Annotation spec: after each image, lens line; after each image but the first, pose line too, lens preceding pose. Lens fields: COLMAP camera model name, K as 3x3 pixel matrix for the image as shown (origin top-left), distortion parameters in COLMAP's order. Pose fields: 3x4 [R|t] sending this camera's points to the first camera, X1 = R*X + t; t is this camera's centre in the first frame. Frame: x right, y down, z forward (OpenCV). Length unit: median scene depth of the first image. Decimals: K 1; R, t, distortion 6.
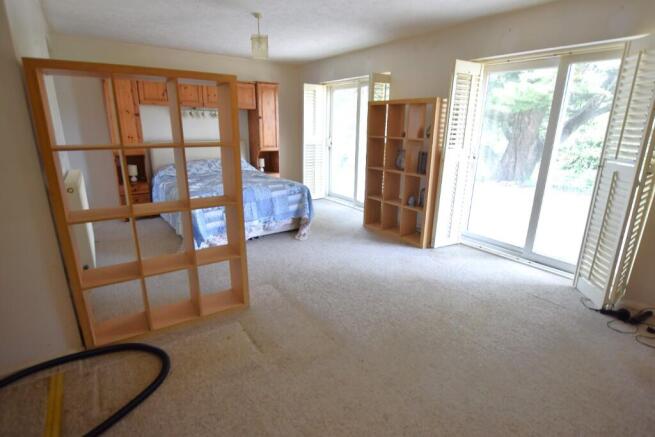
lens RADIAL K [[327.2, 0, 330.5], [0, 327.2, 217.9], [0, 0, 1]] dist [-0.023600, -0.000253]
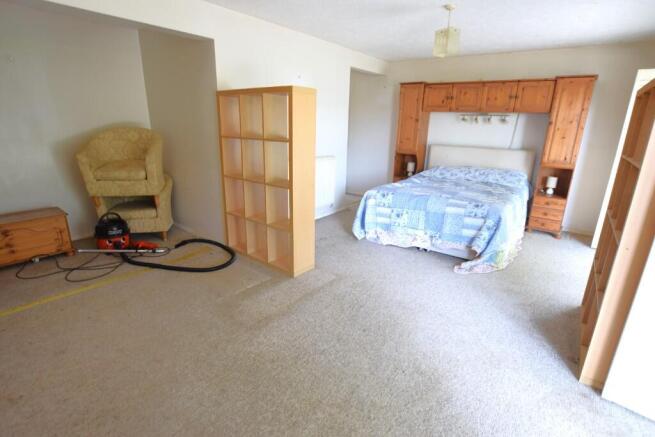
lens RADIAL K [[327.2, 0, 330.0], [0, 327.2, 217.7], [0, 0, 1]] dist [-0.023600, -0.000253]
pose [[0.289804, 0.252102, -0.923287, 0.529702], [-0.280482, 0.944701, 0.169911, -0.109091], [0.915065, 0.209724, 0.344488, 0.416580]]
